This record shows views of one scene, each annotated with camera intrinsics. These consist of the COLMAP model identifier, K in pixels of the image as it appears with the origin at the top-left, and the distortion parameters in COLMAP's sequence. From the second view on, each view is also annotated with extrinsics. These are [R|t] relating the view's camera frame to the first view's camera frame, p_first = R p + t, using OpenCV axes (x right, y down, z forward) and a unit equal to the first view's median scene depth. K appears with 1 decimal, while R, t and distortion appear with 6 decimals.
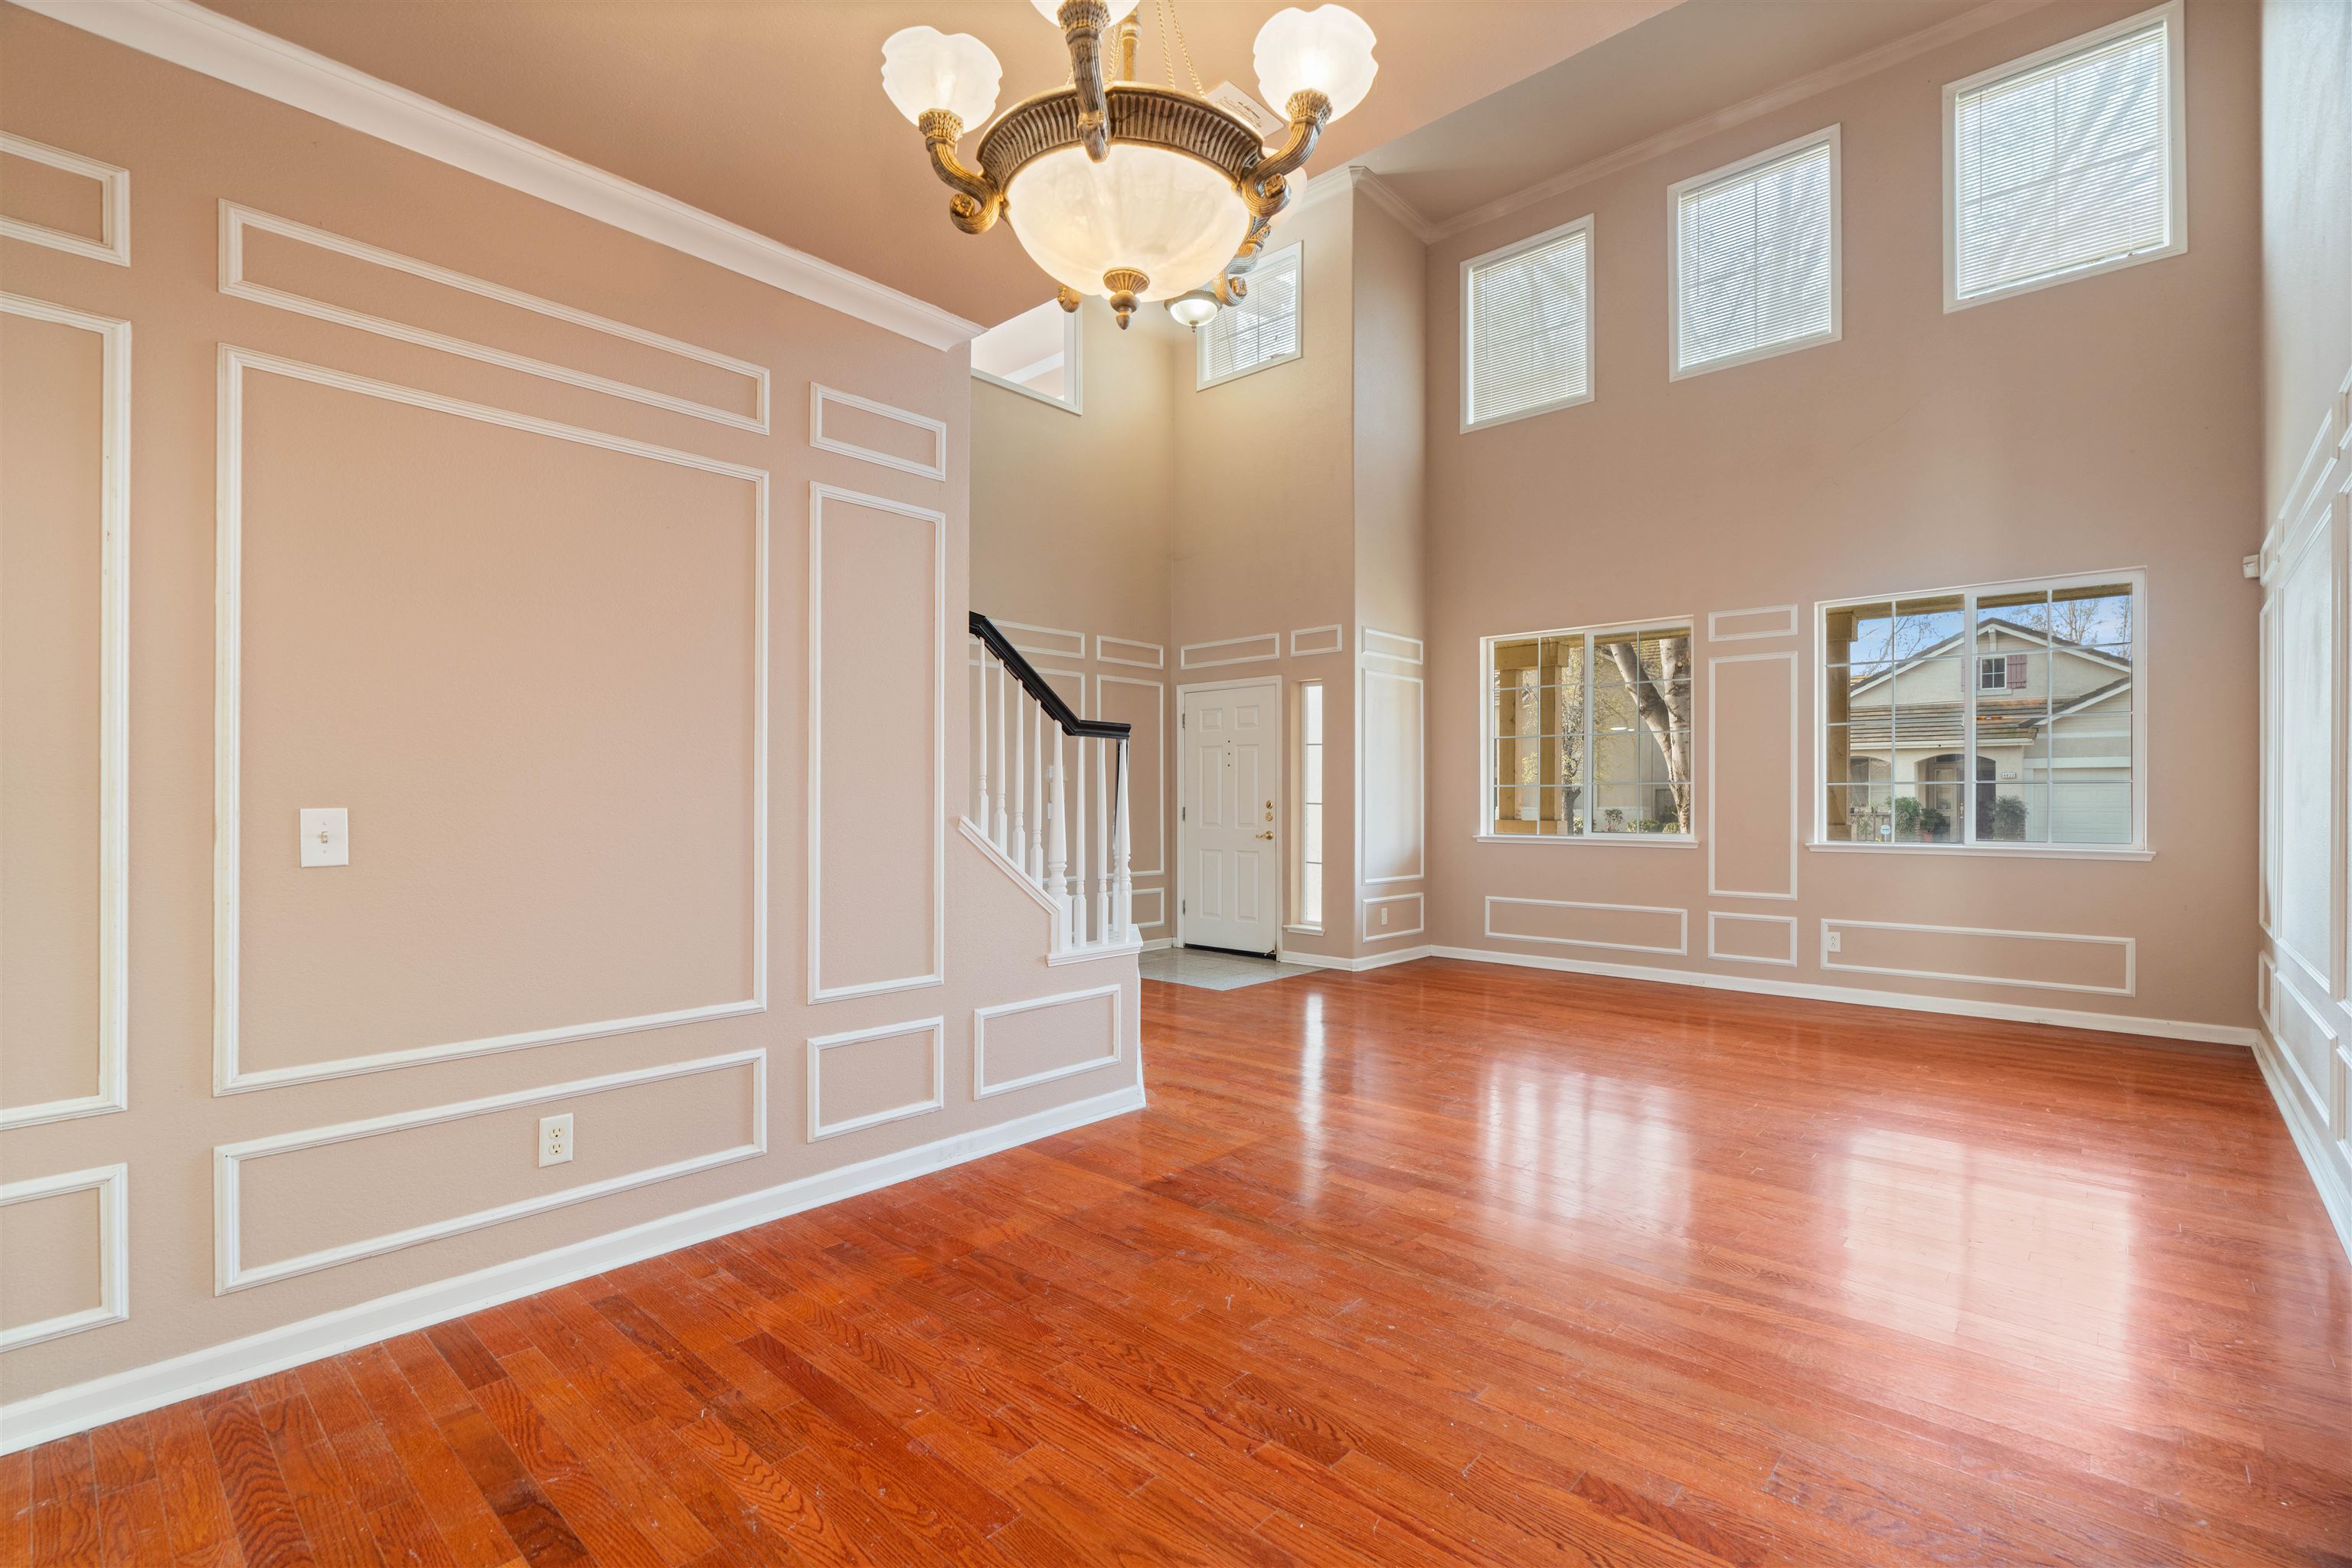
lens RADIAL K [[1061.7, 0, 1171.0], [0, 1061.7, 794.4], [0, 0, 1]] dist [-0.005253, 0.000743]
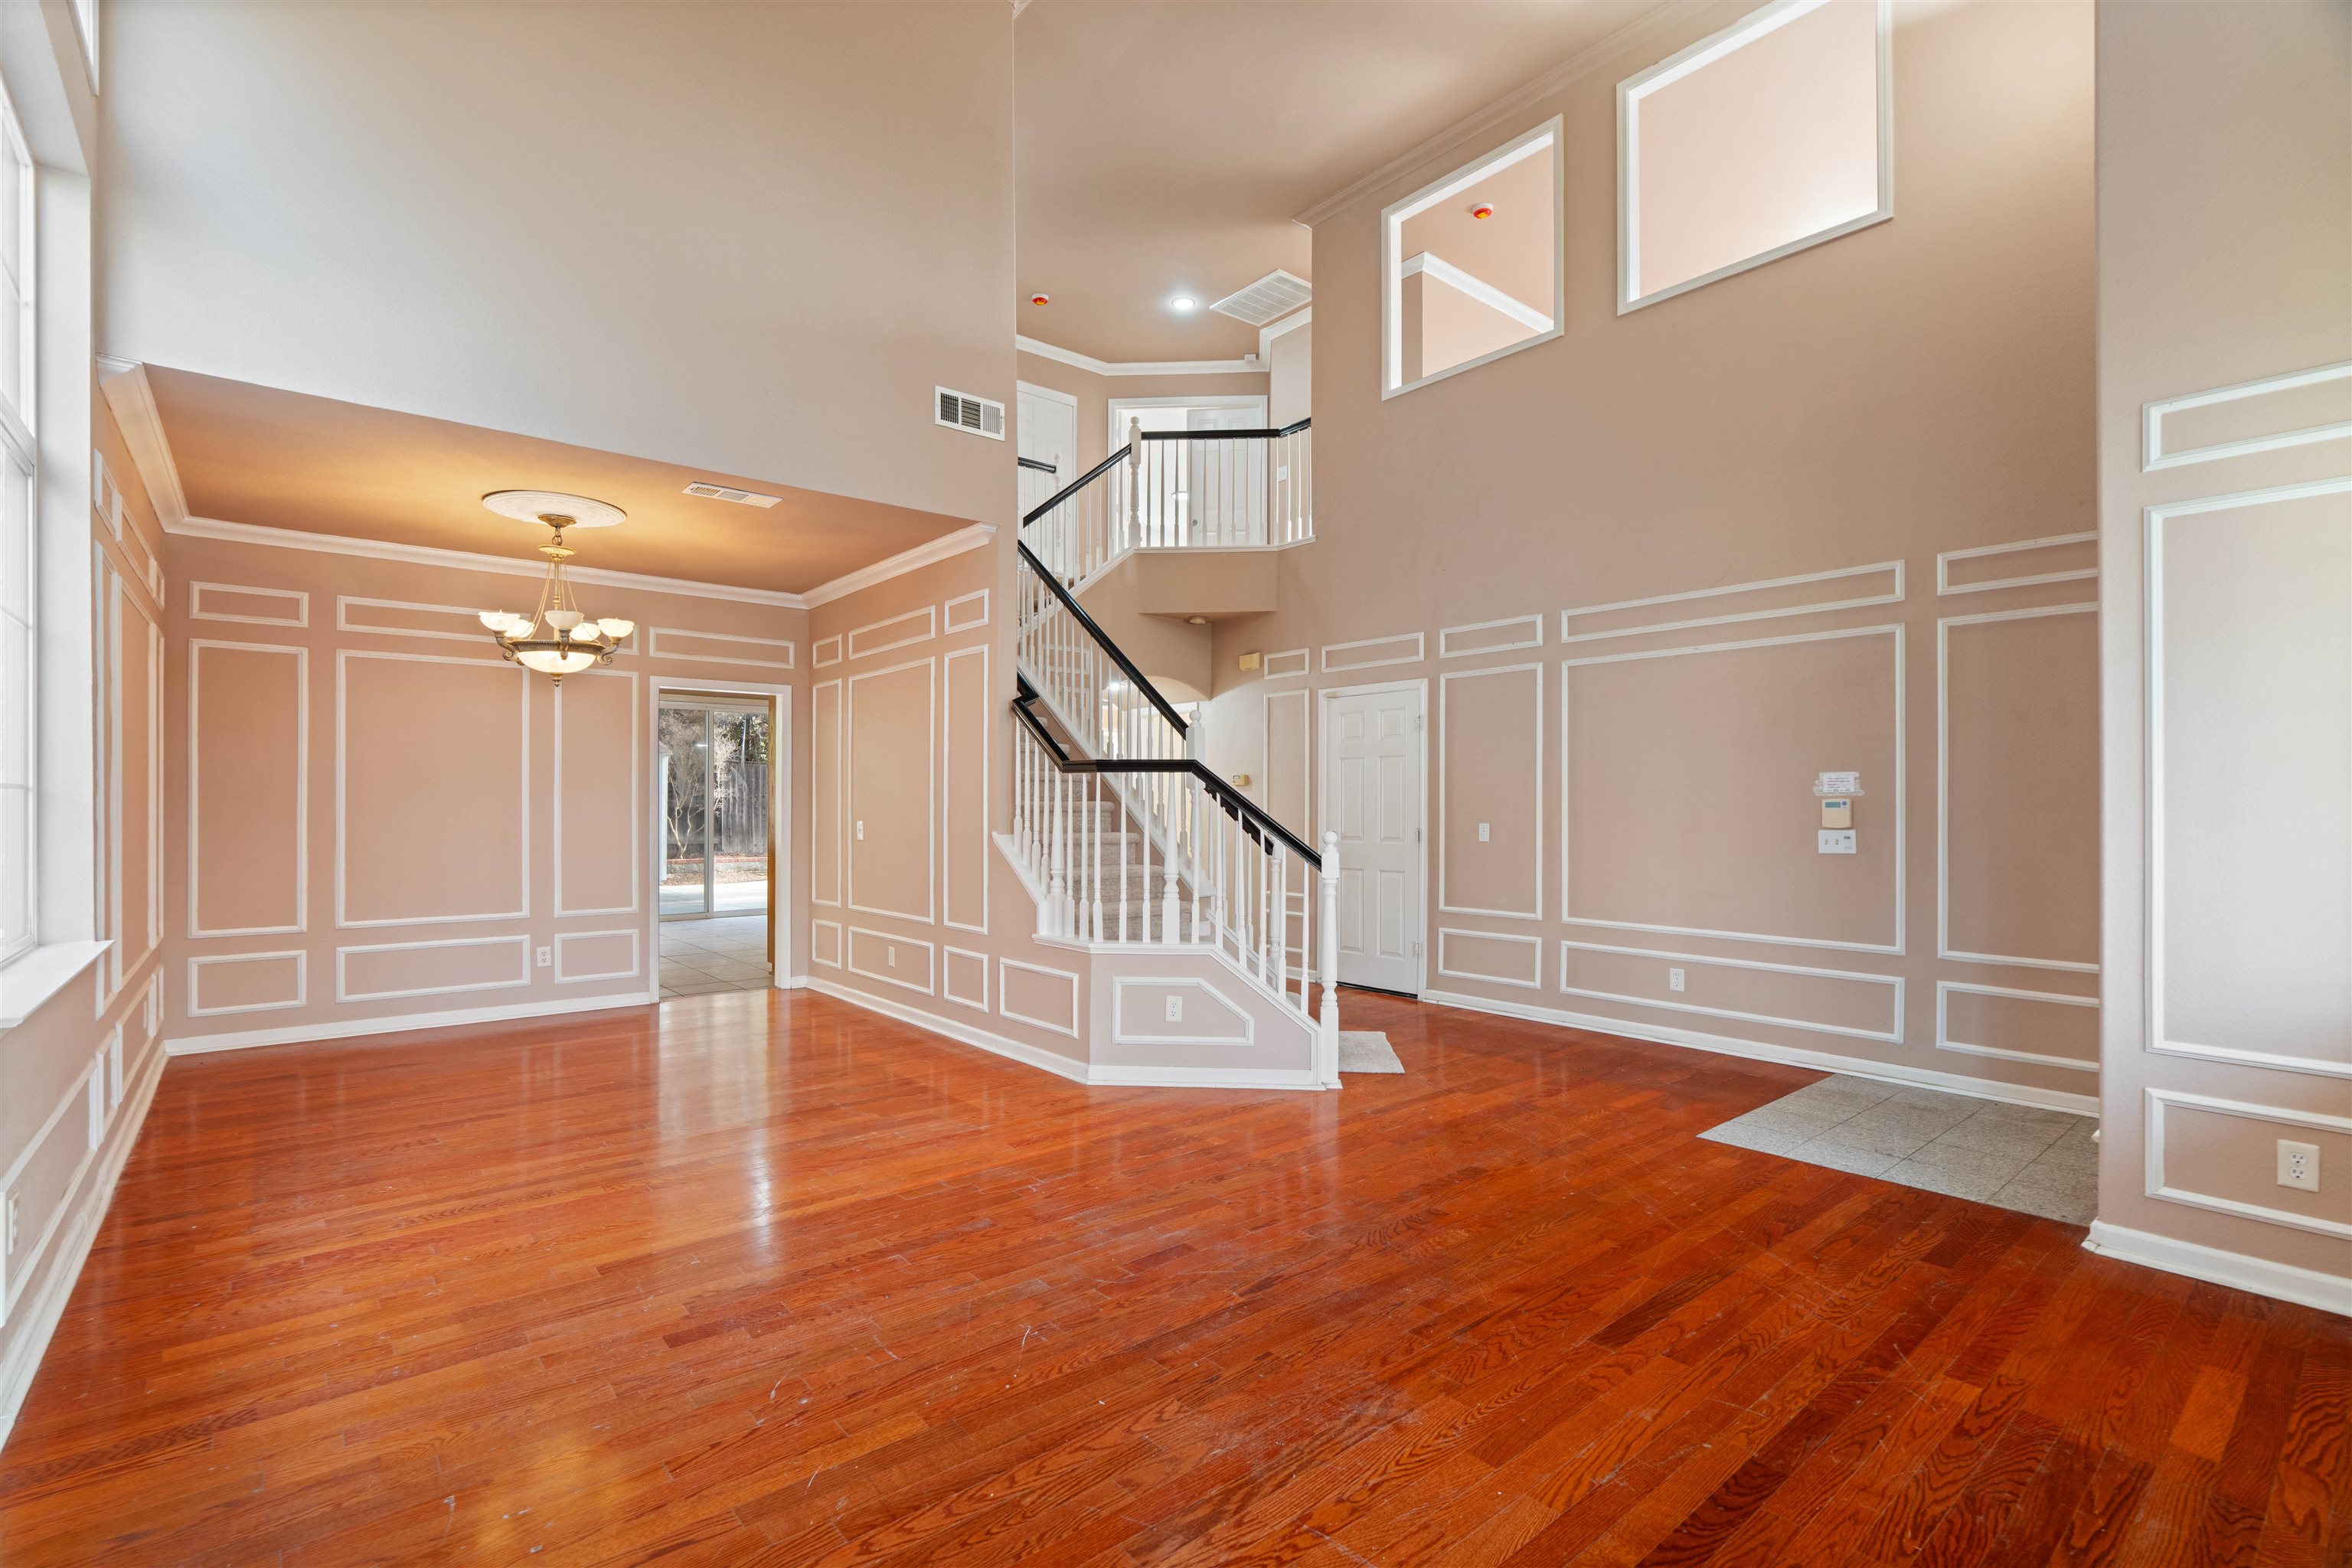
lens RADIAL K [[1076.5, 0, 1170.0], [0, 1076.5, 801.3], [0, 0, 1]] dist [-0.003041, 0.000146]
pose [[-0.147843, -0.007520, -0.988982, 1.285141], [0.011754, 0.999887, -0.009360, -0.005292], [0.988941, -0.013009, -0.147738, 1.433839]]
